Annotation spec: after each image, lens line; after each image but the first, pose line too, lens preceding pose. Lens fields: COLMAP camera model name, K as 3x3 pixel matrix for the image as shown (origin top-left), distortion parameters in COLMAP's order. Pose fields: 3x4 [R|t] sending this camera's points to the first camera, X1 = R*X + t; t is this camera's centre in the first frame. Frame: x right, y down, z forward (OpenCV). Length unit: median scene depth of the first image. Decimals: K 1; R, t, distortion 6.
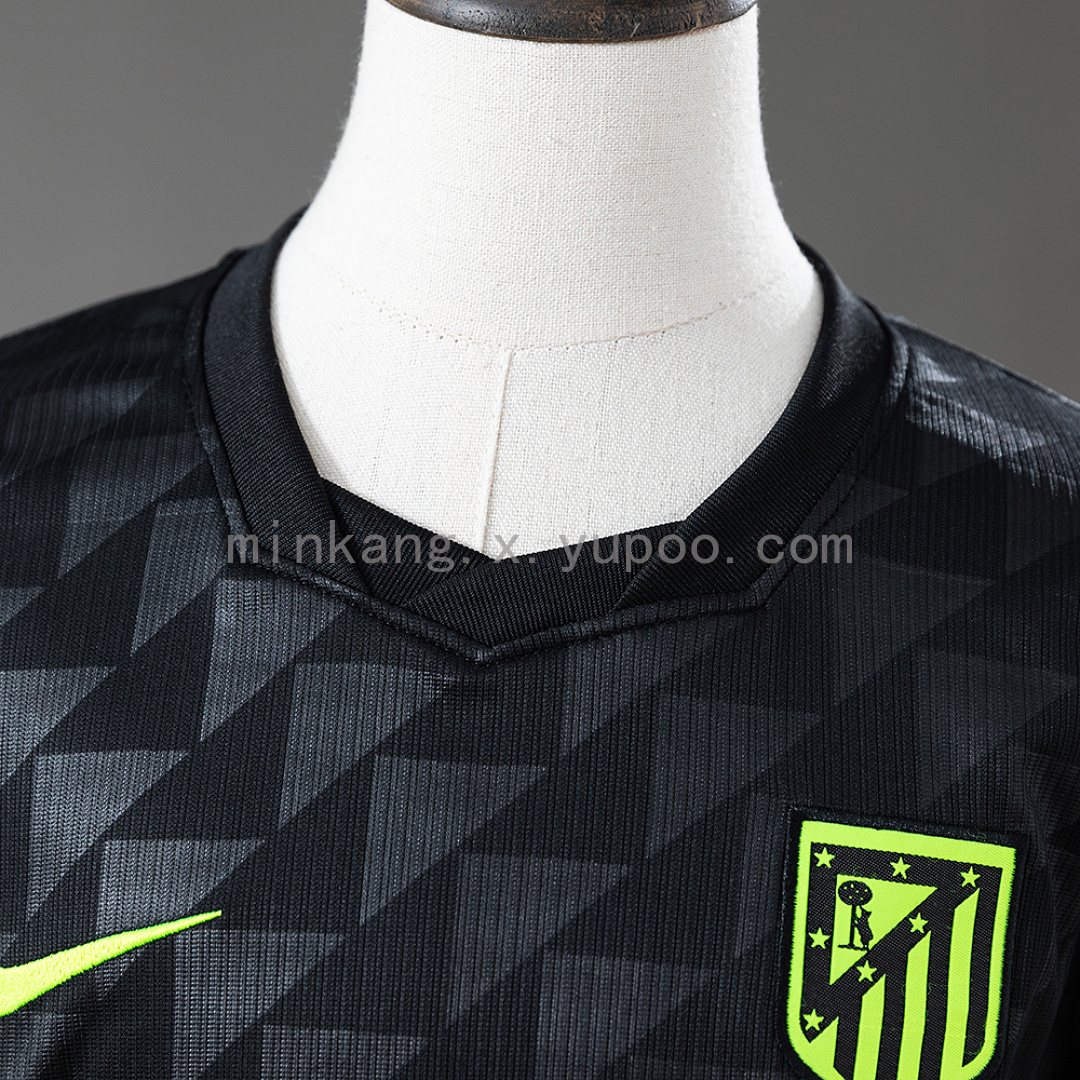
lens RADIAL K [[3289.5, 0, 540.0], [0, 3289.5, 540.0], [0, 0, 1]] dist [-0.177378, 1.712580]
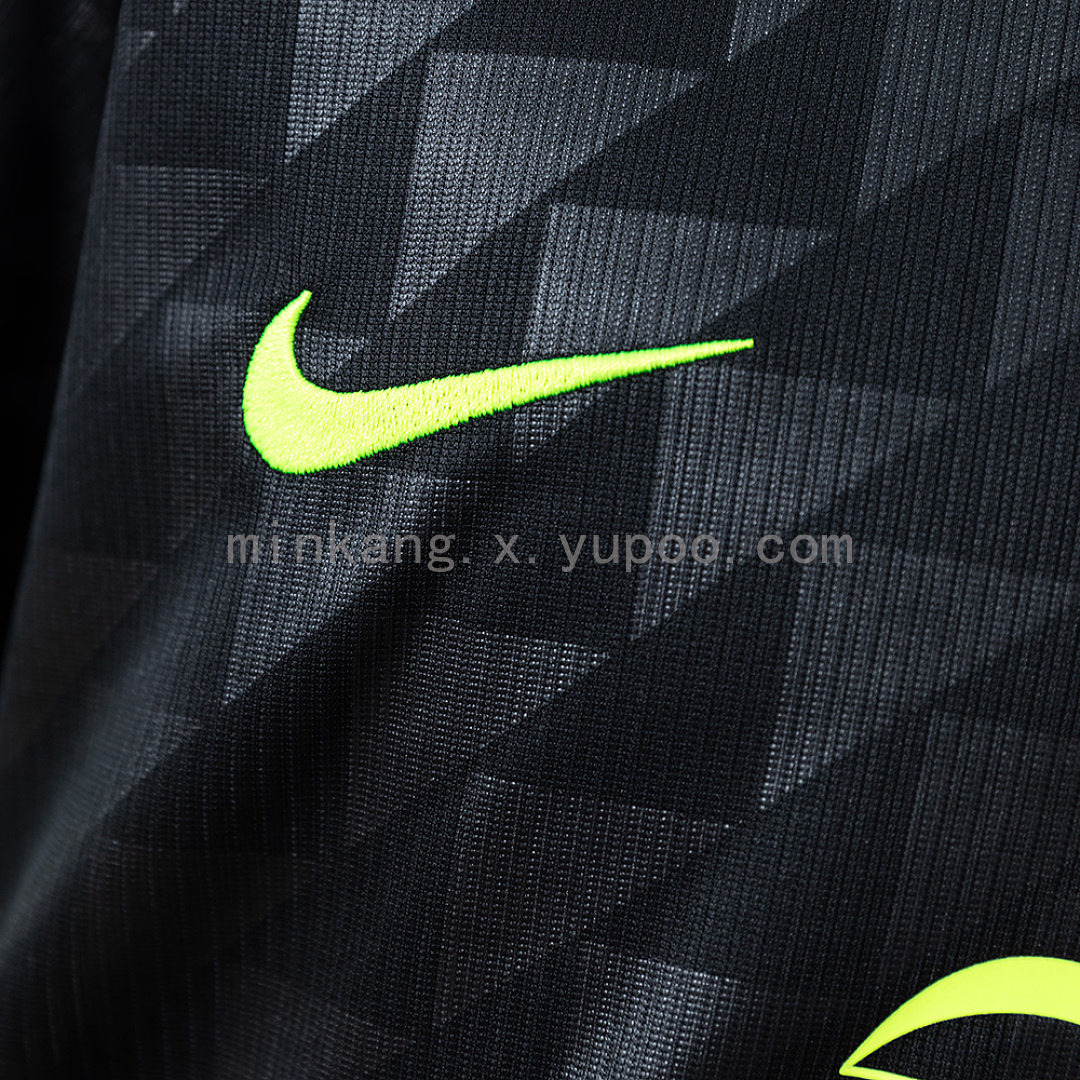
lens RADIAL K [[3289.5, 0, 540.0], [0, 3289.5, 540.0], [0, 0, 1]] dist [-0.177378, 1.712580]
pose [[0.984725, 0.116131, 0.129735, -0.332412], [-0.133057, 0.982481, 0.130486, 0.119255], [-0.112309, -0.145755, 0.982925, 0.637045]]
